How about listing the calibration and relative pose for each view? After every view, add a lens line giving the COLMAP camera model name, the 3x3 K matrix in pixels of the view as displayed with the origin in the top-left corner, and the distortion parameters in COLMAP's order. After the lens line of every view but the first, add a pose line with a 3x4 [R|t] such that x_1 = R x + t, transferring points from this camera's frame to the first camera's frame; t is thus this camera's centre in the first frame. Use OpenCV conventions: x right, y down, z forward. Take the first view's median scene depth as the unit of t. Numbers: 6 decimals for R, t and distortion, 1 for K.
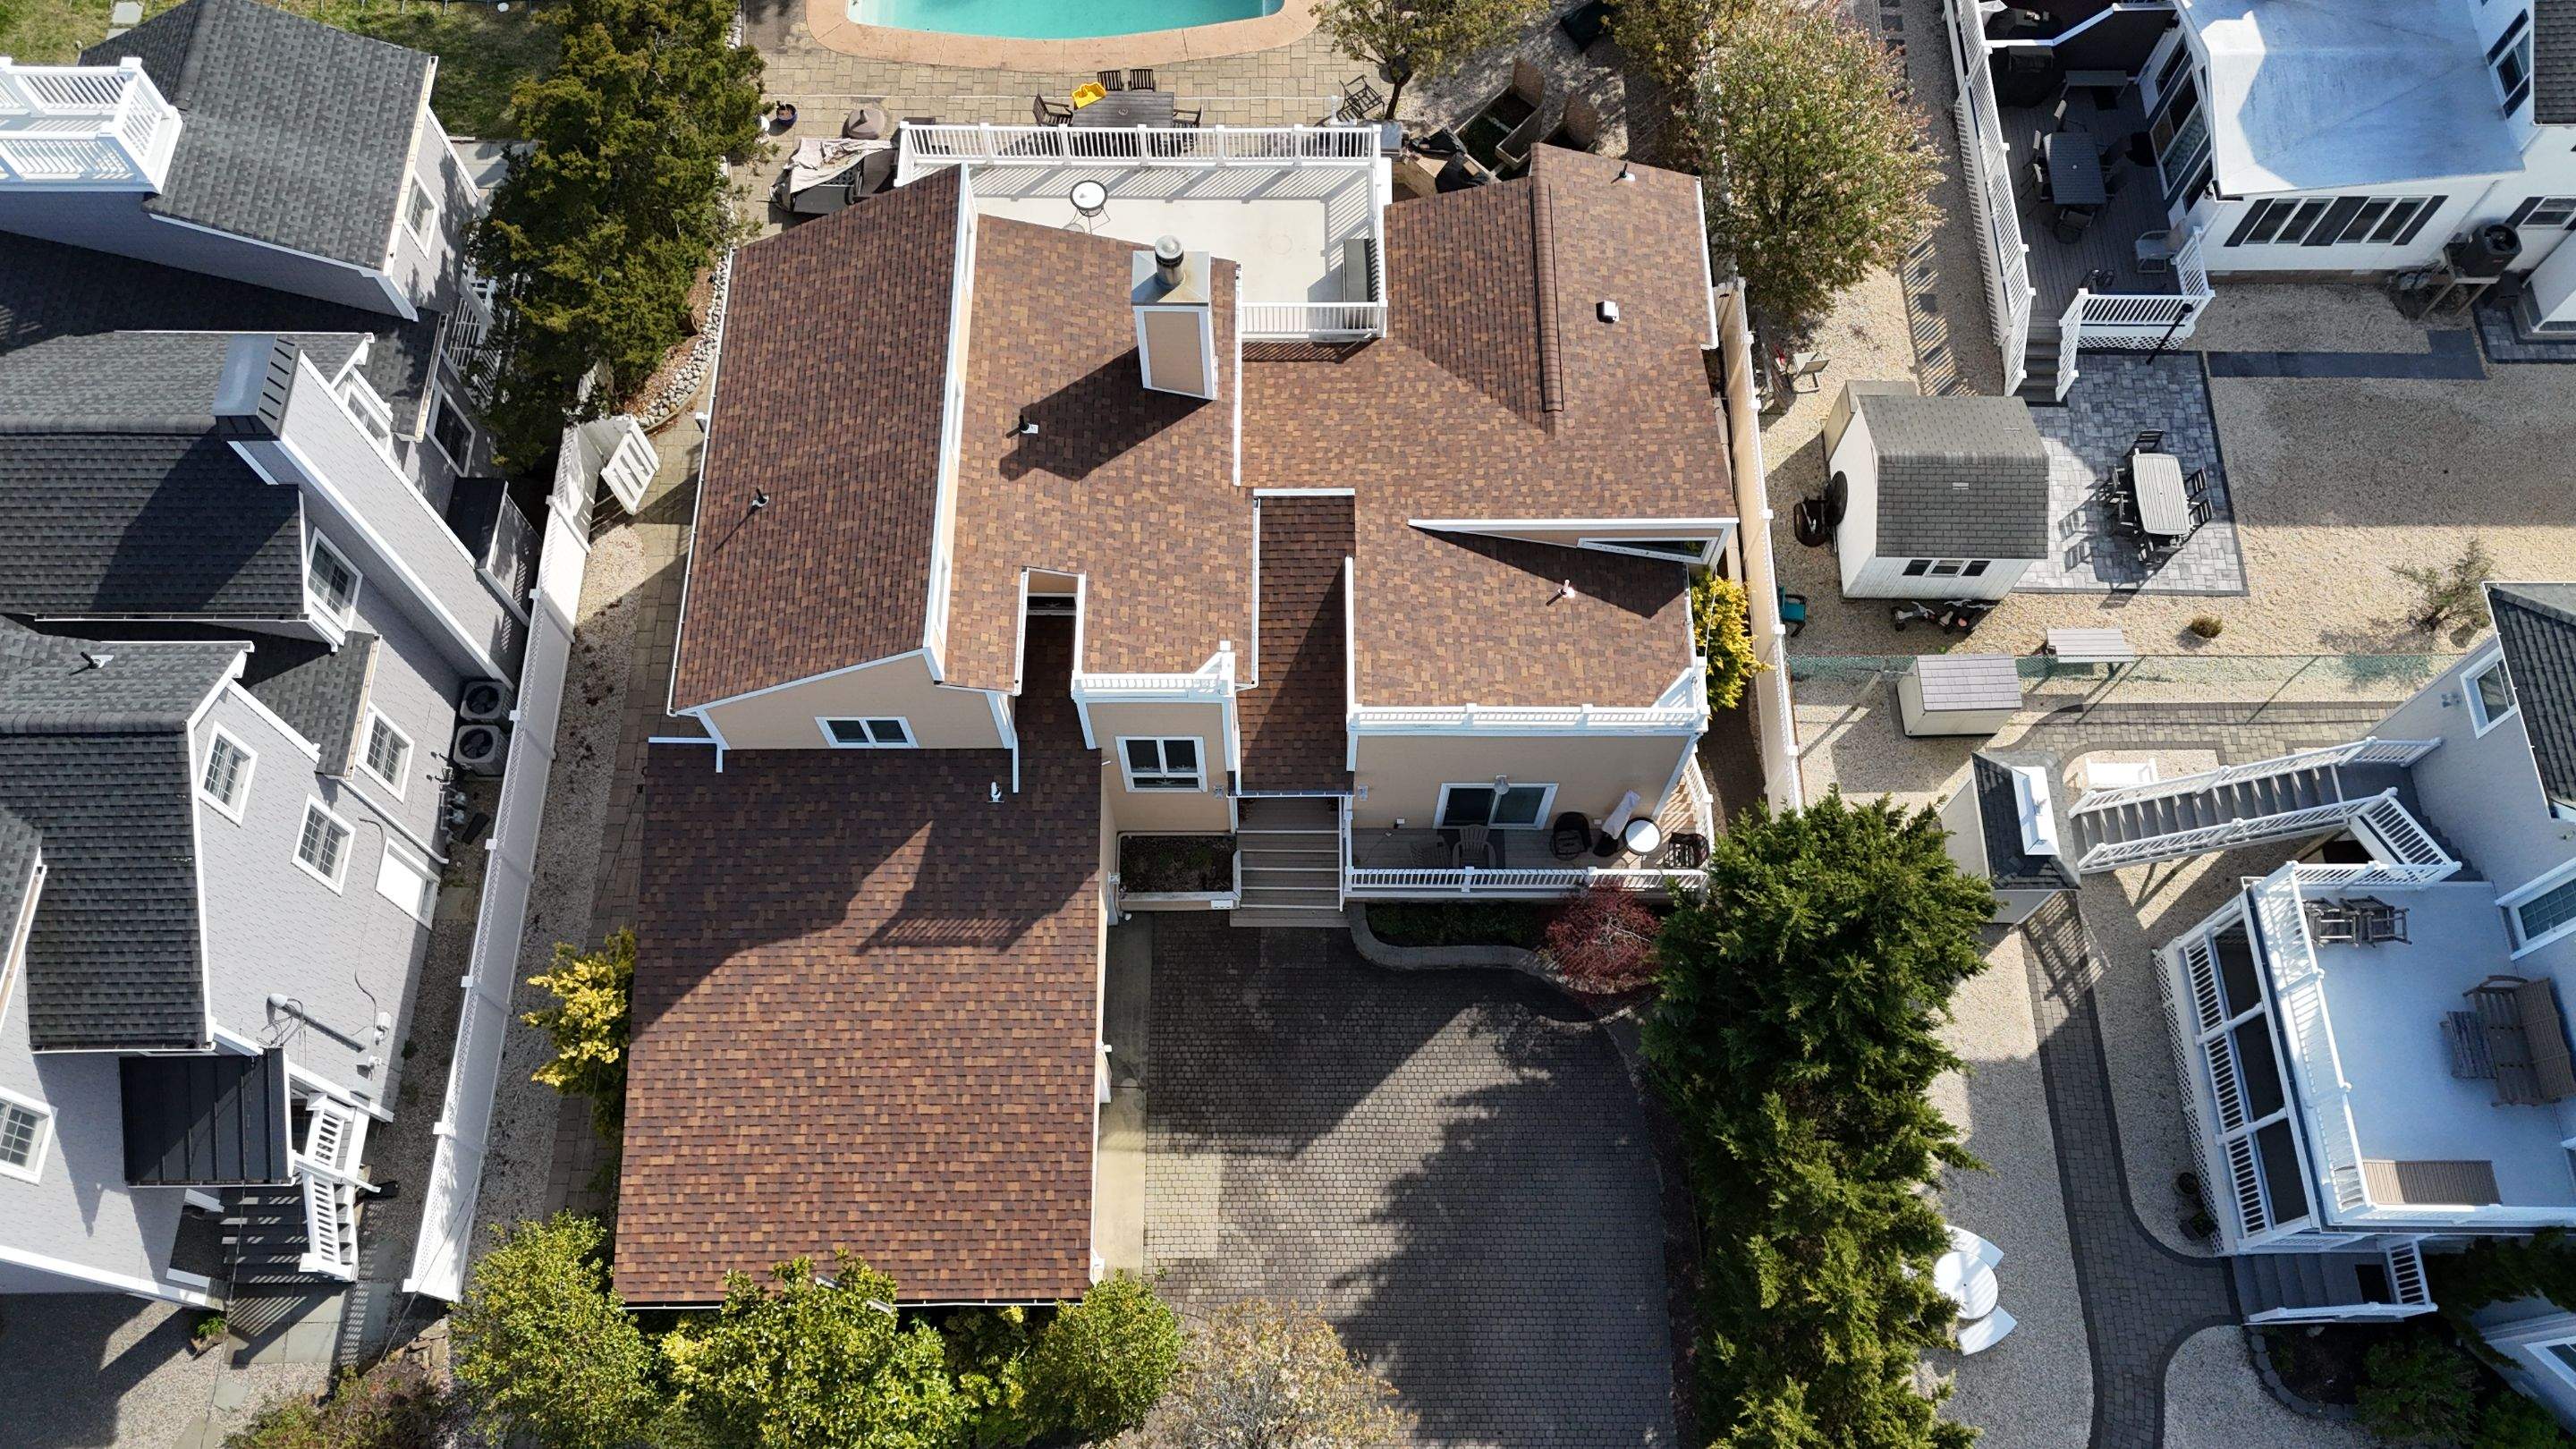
lens RADIAL K [[1892.4, 0, 1281.9], [0, 1892.4, 724.6], [0, 0, 1]] dist [0.072204, -0.062894]
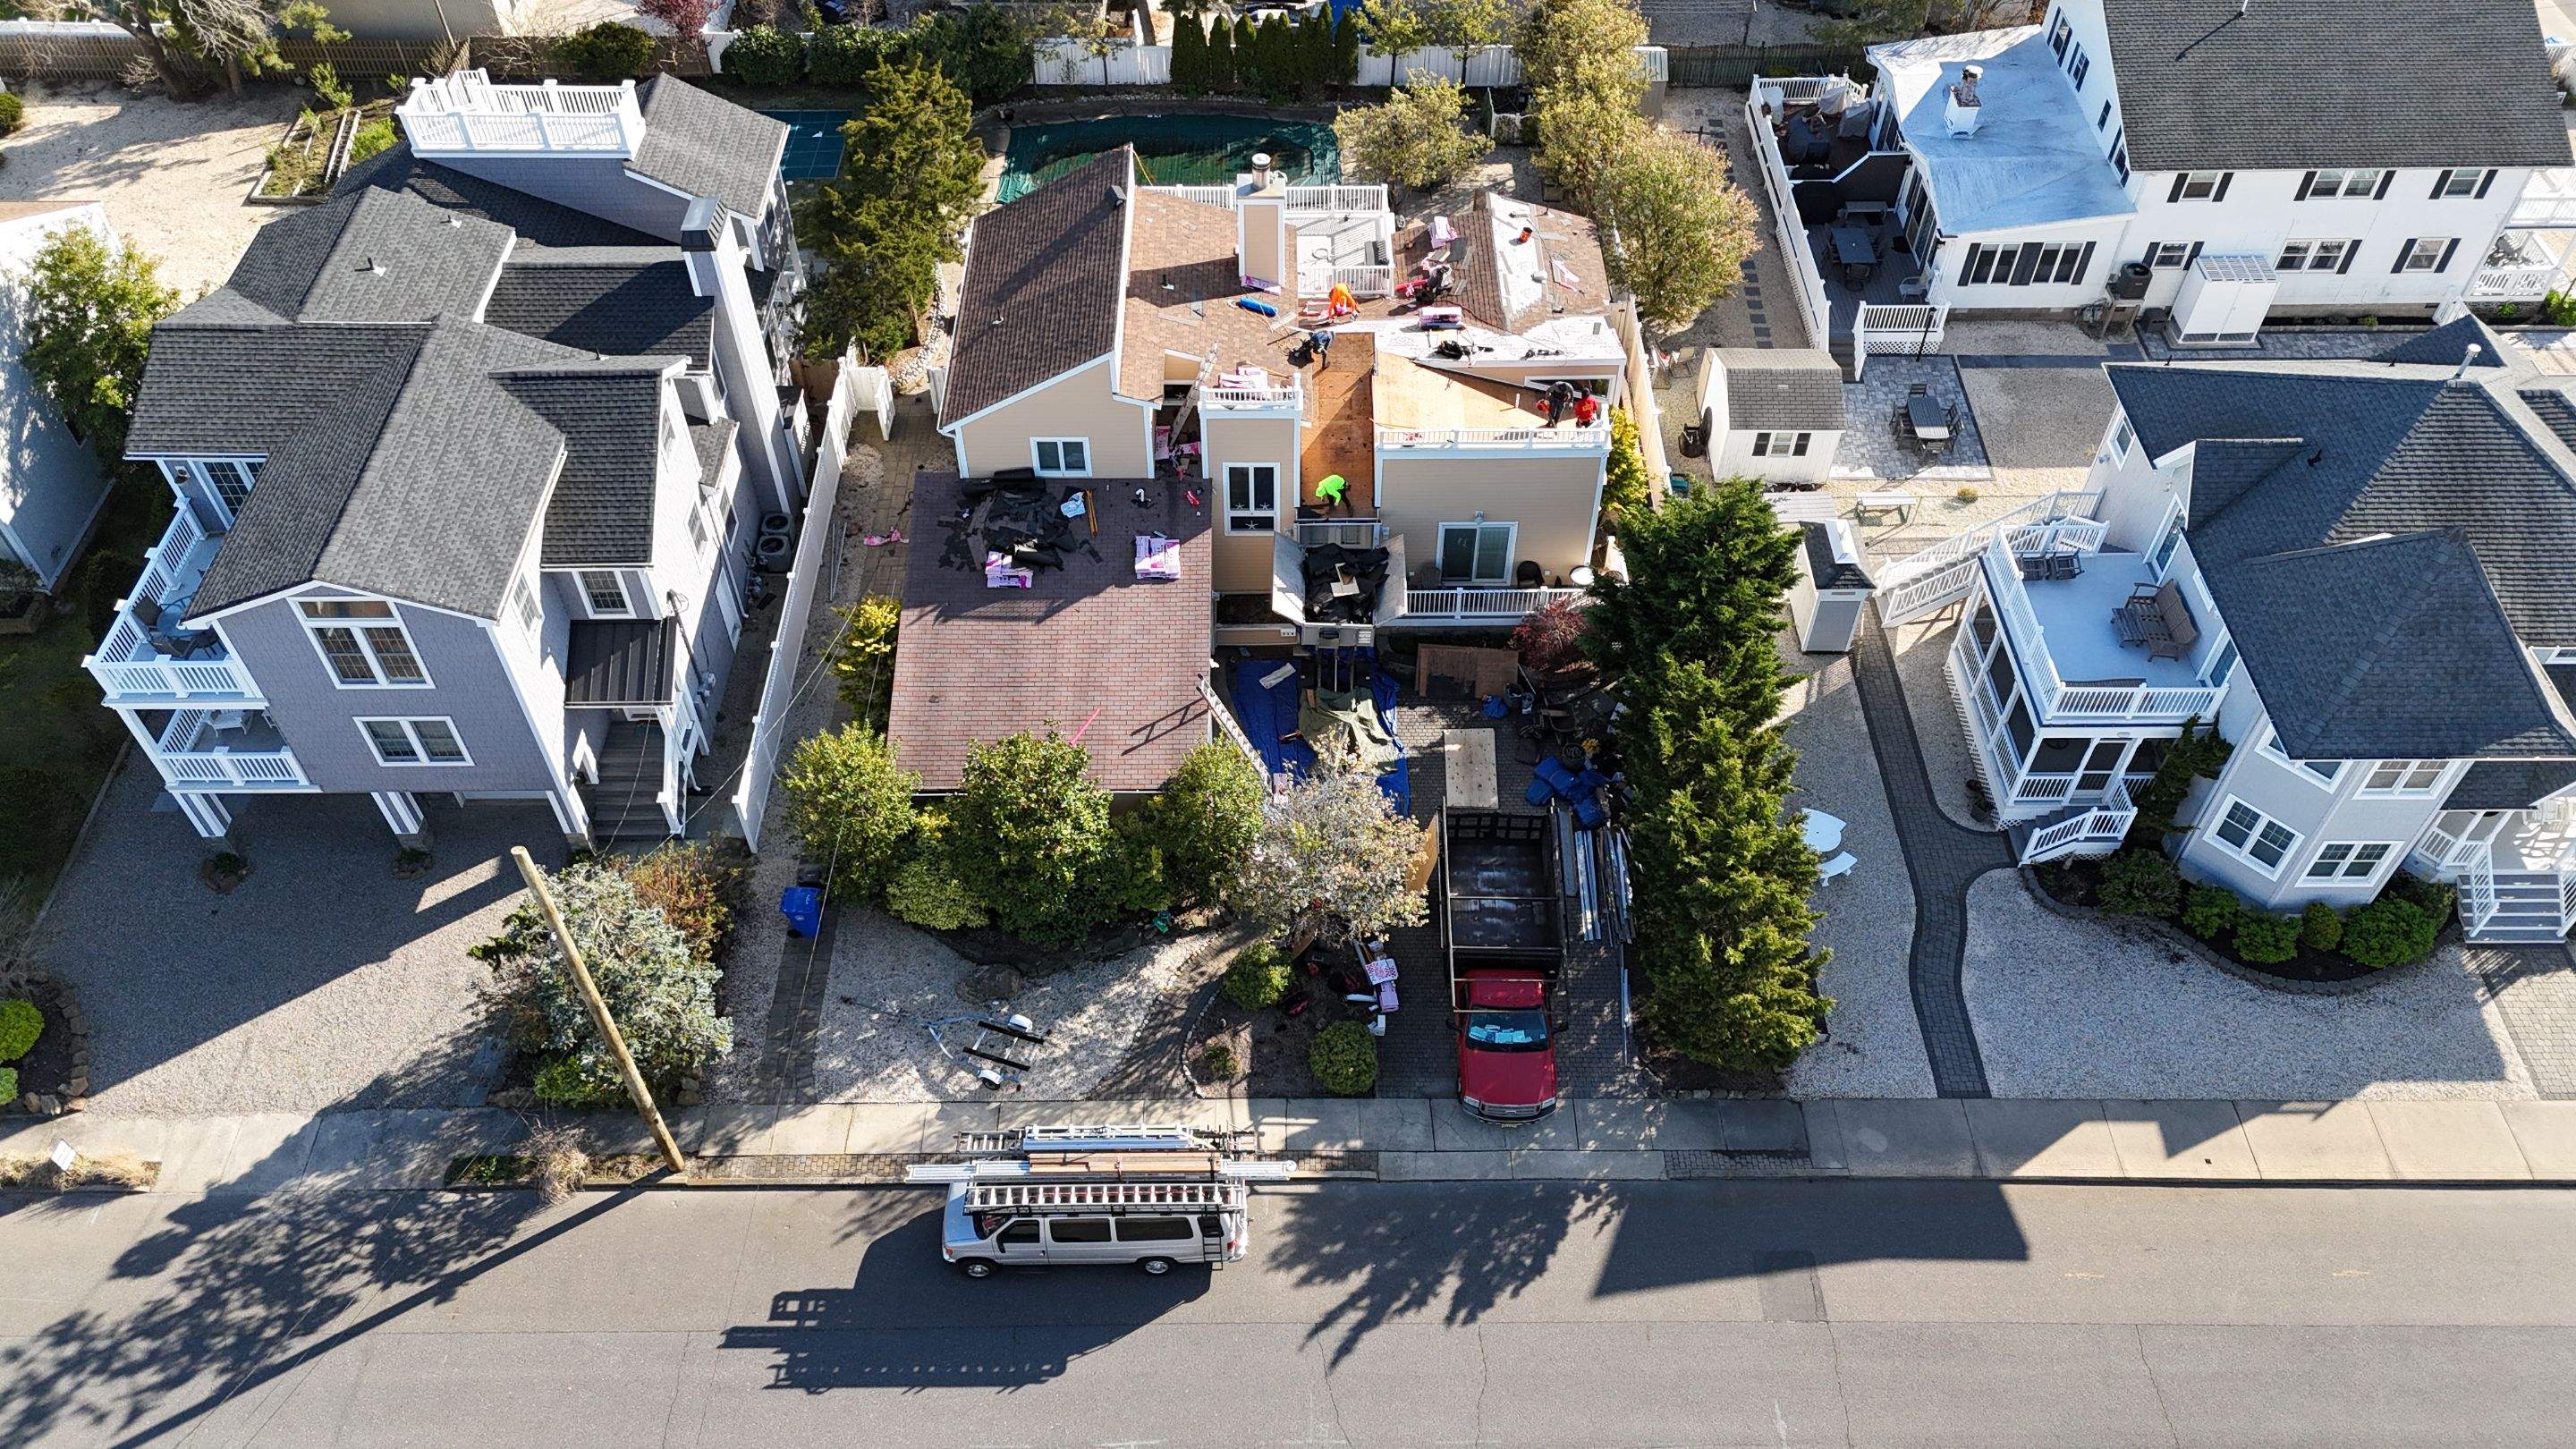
lens RADIAL K [[1892.4, 0, 1281.6], [0, 1892.4, 722.5], [0, 0, 1]] dist [0.072204, -0.062894]
pose [[0.999988, -0.003885, 0.002832, -0.043612], [0.004572, 0.950597, -0.310393, 0.638746], [-0.001486, 0.310403, 0.950604, -0.358867]]
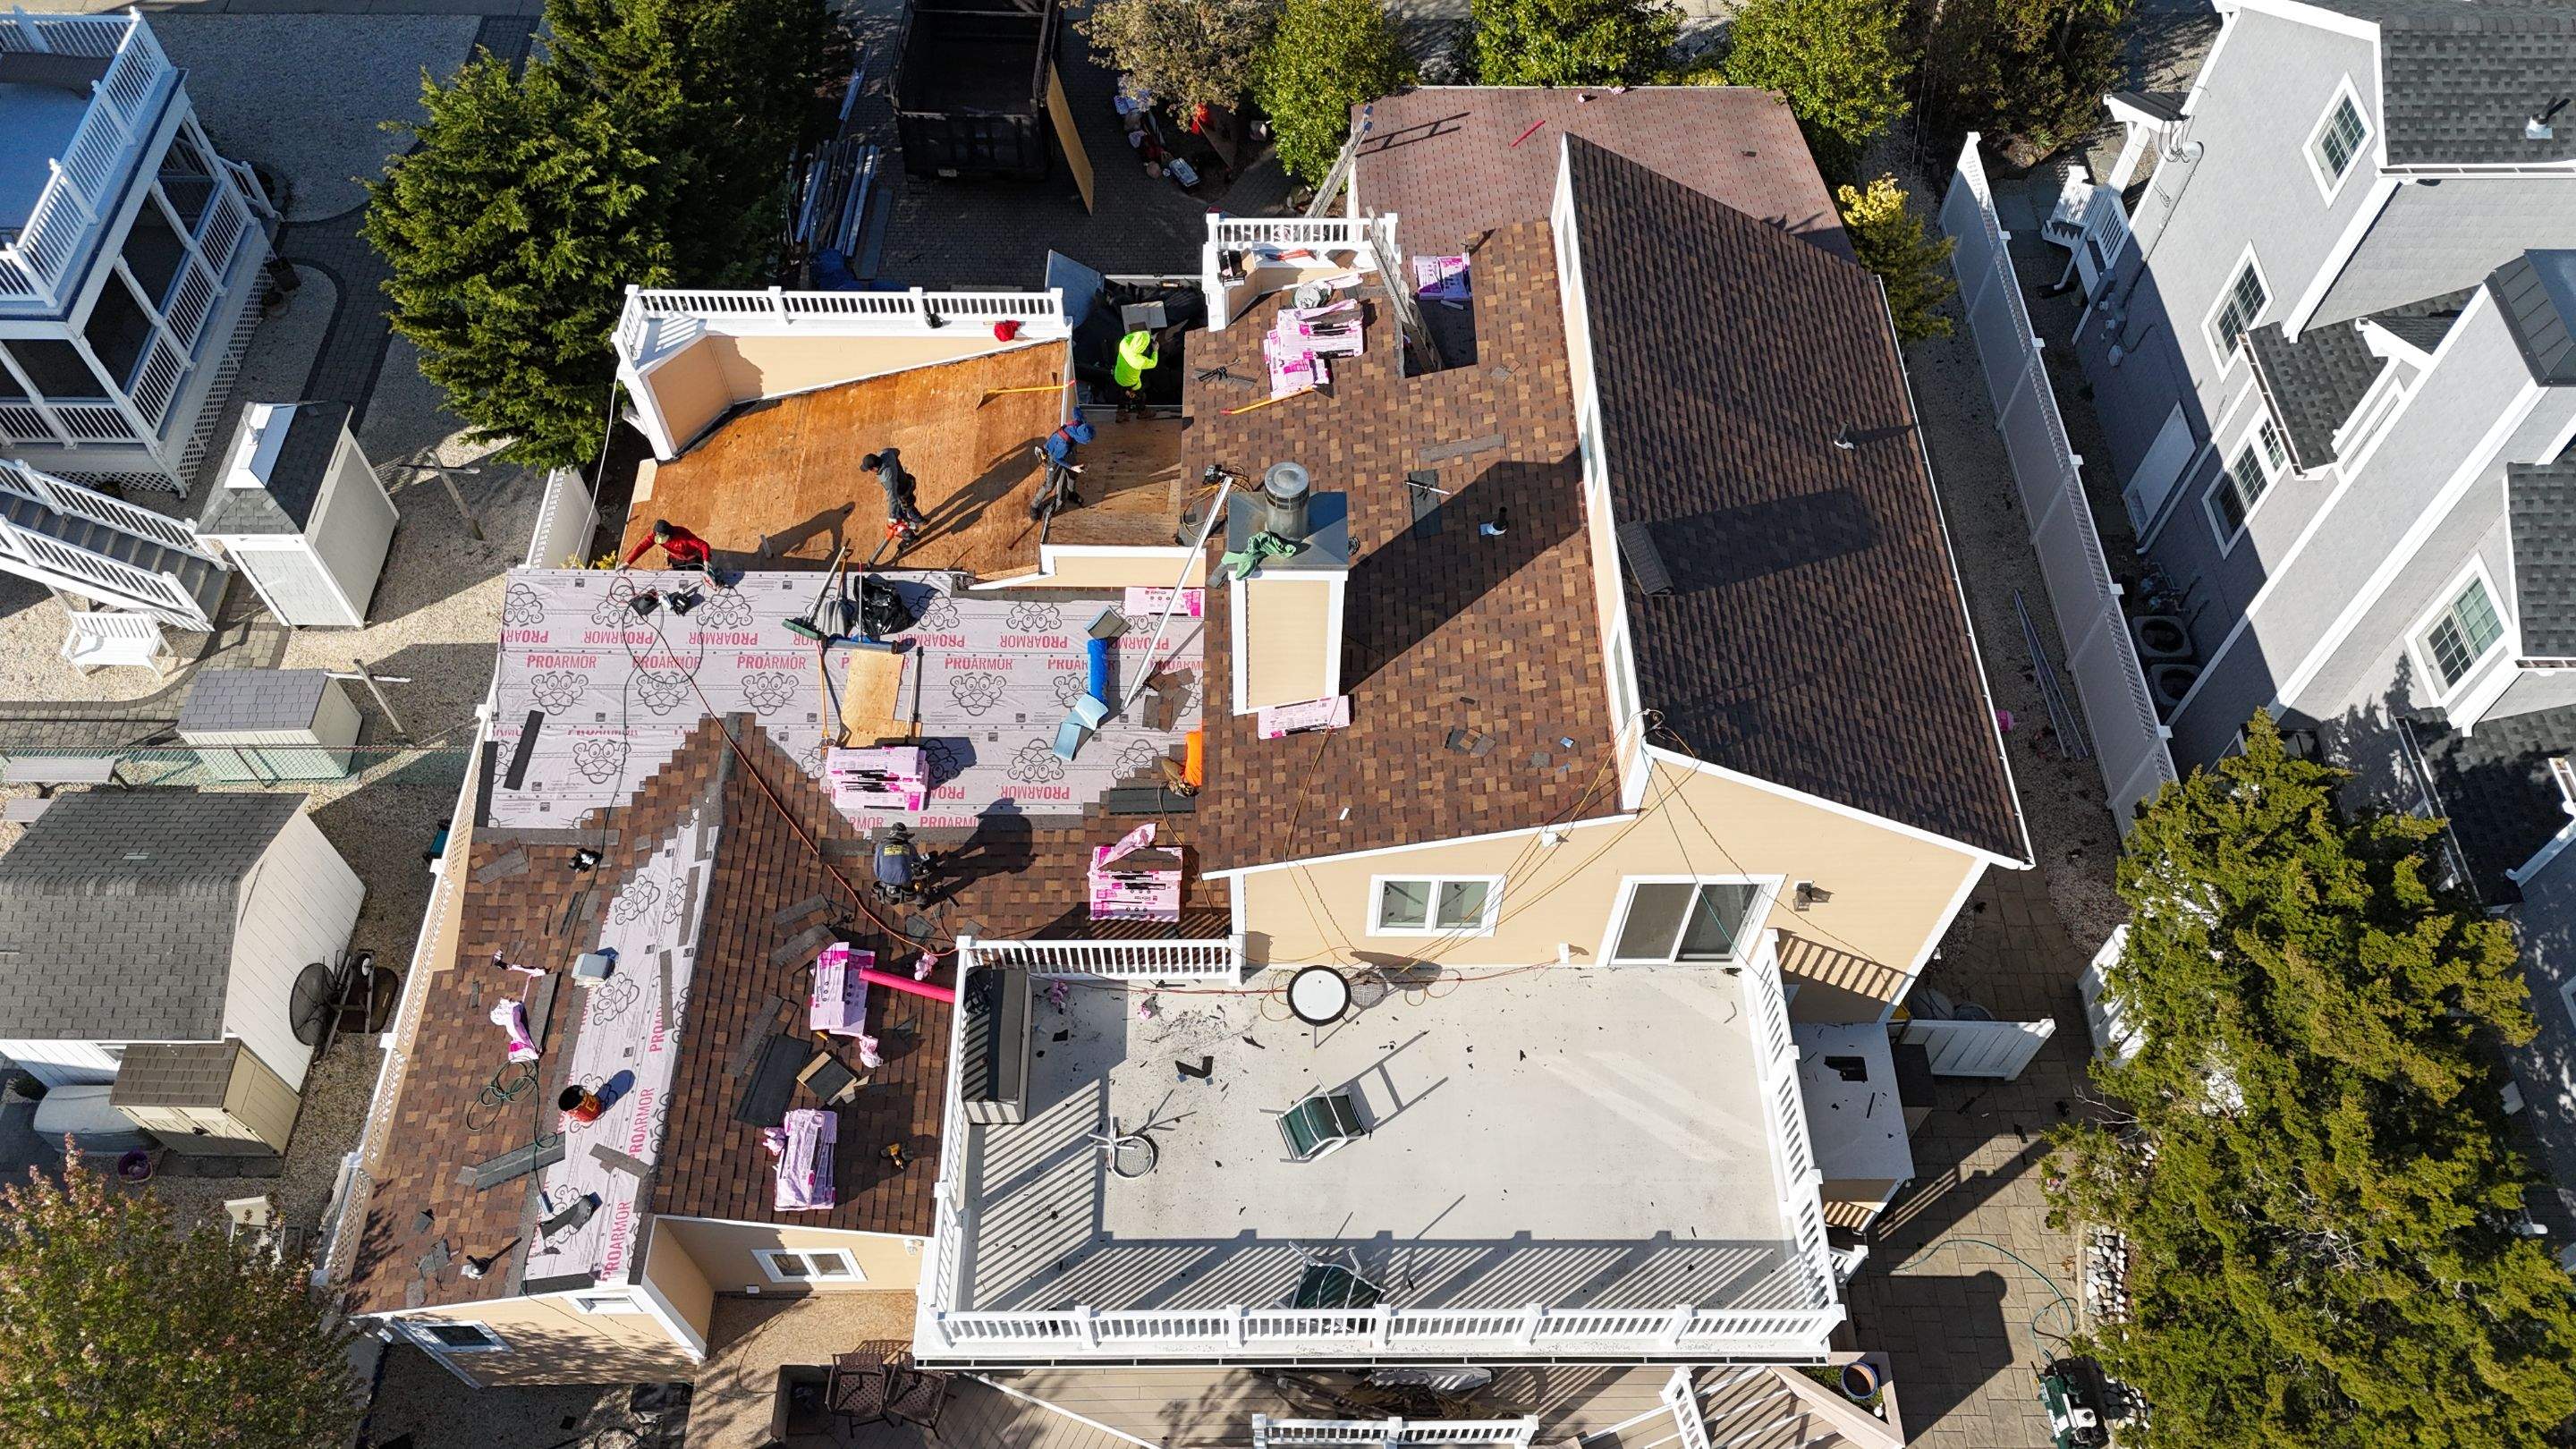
lens RADIAL K [[1892.4, 0, 1292.7], [0, 1892.4, 716.7], [0, 0, 1]] dist [0.072204, -0.062894]
pose [[-0.999893, 0.002720, -0.014398, -0.046362], [-0.013622, -0.534510, 0.845052, -0.744786], [-0.005398, 0.845158, 0.534490, 0.653077]]
